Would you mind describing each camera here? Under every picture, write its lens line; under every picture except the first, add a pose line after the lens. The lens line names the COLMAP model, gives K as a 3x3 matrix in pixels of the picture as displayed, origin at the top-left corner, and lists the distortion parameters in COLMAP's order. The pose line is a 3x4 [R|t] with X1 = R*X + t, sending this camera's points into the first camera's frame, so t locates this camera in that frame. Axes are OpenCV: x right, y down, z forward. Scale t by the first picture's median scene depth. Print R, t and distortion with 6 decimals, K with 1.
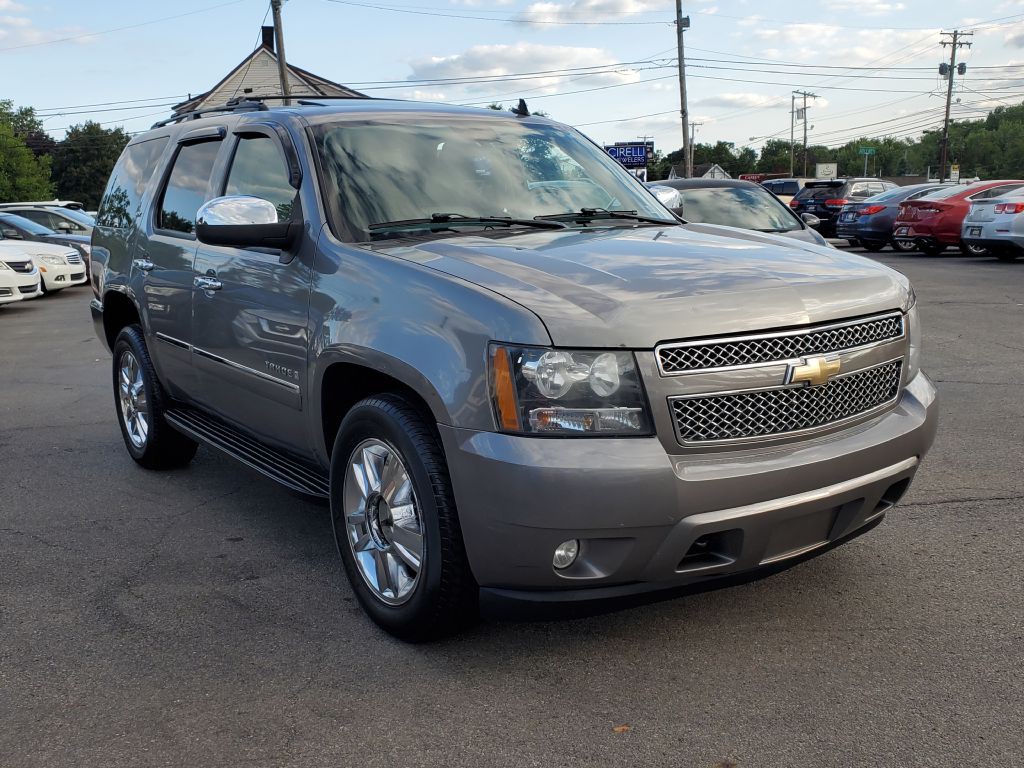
lens RADIAL K [[1055.0, 0, 512.0], [0, 1055.0, 384.0], [0, 0, 1]] dist [0.011556, 0.005235]
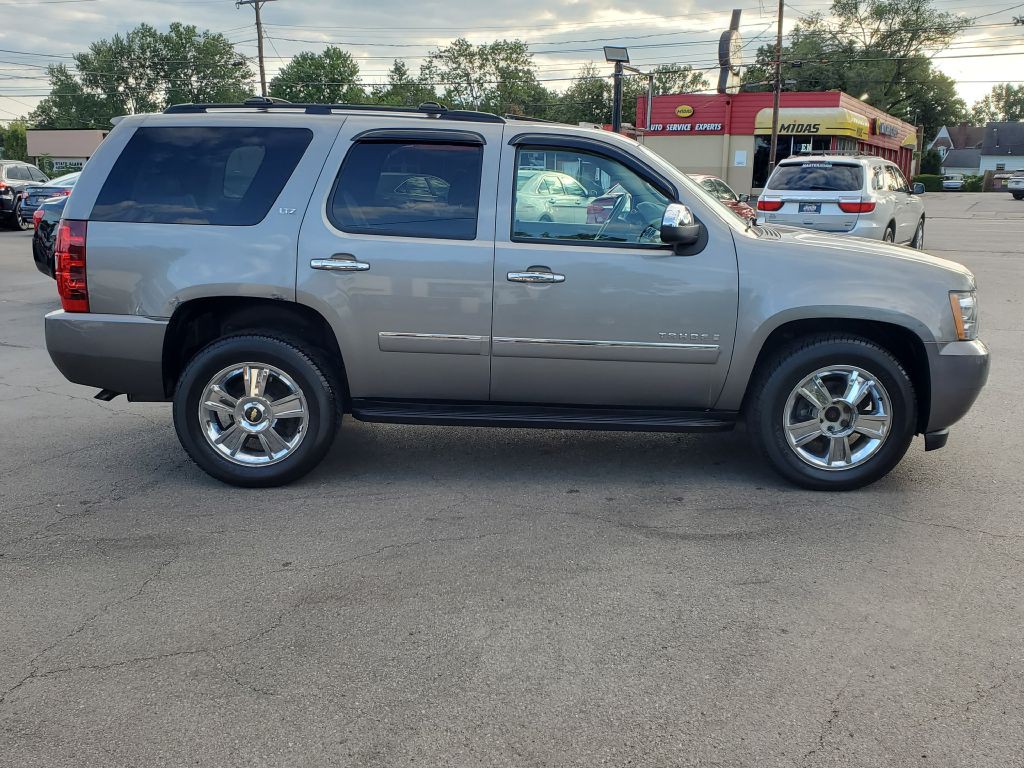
lens RADIAL K [[1055.0, 0, 512.0], [0, 1055.0, 384.0], [0, 0, 1]] dist [0.011556, 0.005235]
pose [[0.555287, -0.131889, 0.821134, -0.707941], [0.116895, 0.989921, 0.079949, -0.042278], [-0.823402, 0.051592, 0.565108, 0.218427]]
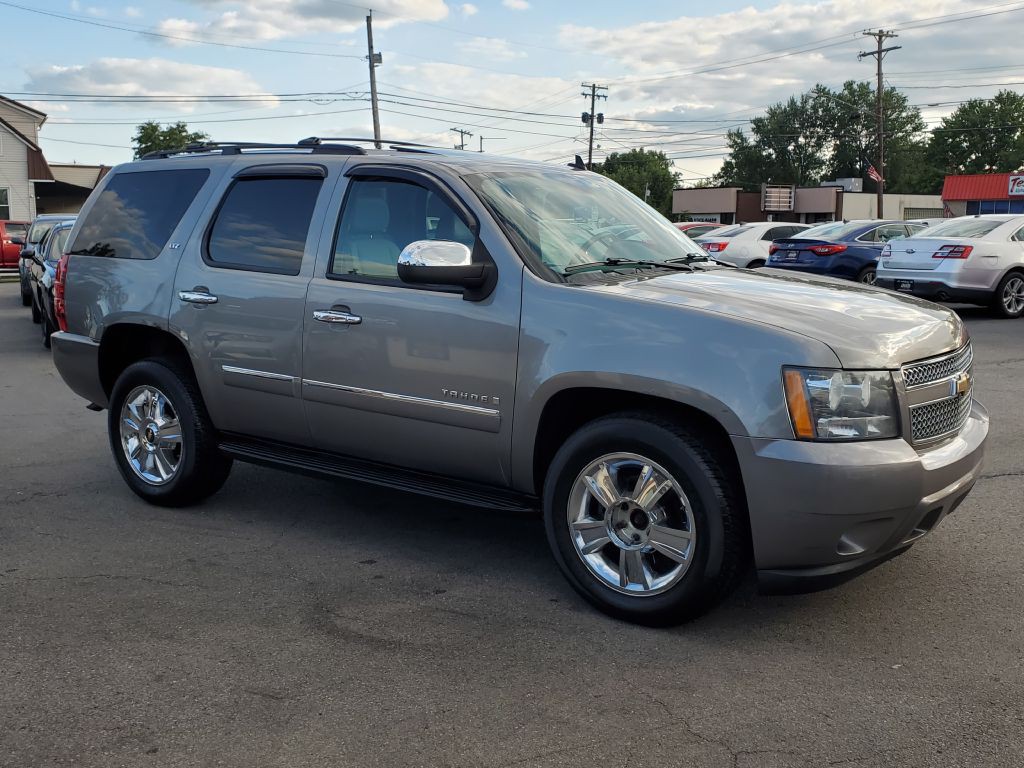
lens RADIAL K [[1055.1, 0, 526.3], [0, 1055.1, 372.6], [0, 0, 1]] dist [0.013250, -0.012779]
pose [[0.935202, -0.021451, 0.353466, -0.272509], [0.033794, 0.999014, -0.028785, -0.002732], [-0.352500, 0.038865, 0.935005, -0.020028]]
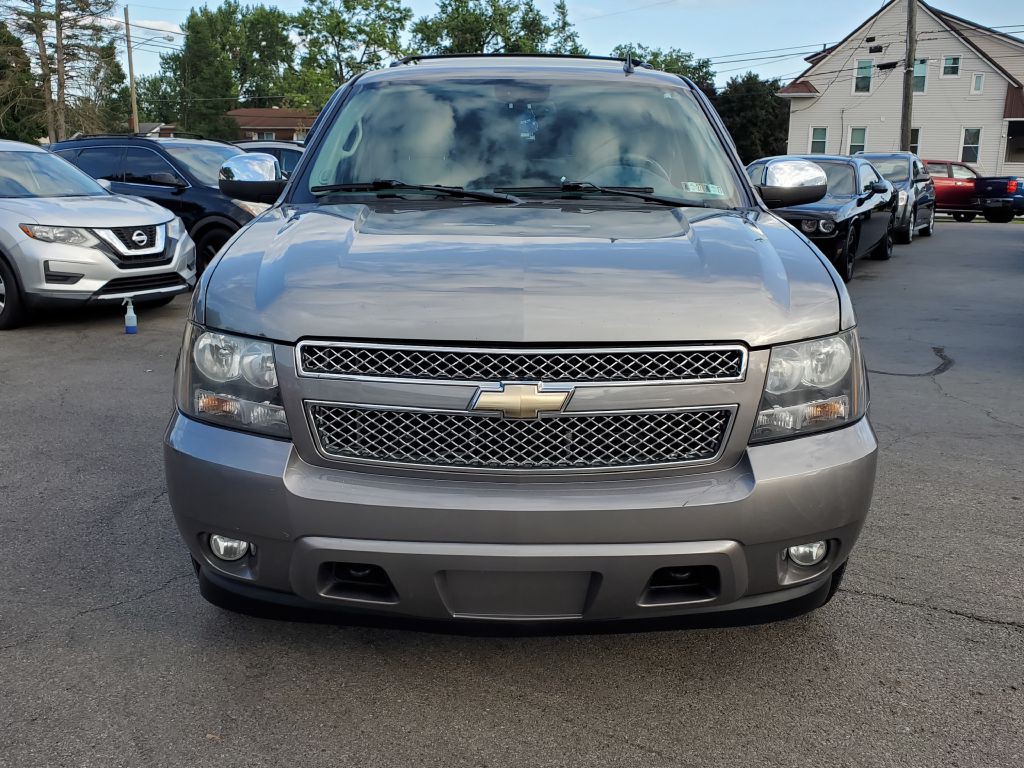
lens RADIAL K [[1040.8, 0, 527.4], [0, 1040.8, 405.4], [0, 0, 1]] dist [0.006826, 0.051320]
pose [[0.819176, 0.171209, -0.547391, 0.281821], [-0.134521, 0.985137, 0.106812, -0.036798], [0.557543, -0.013862, 0.830032, 0.134743]]
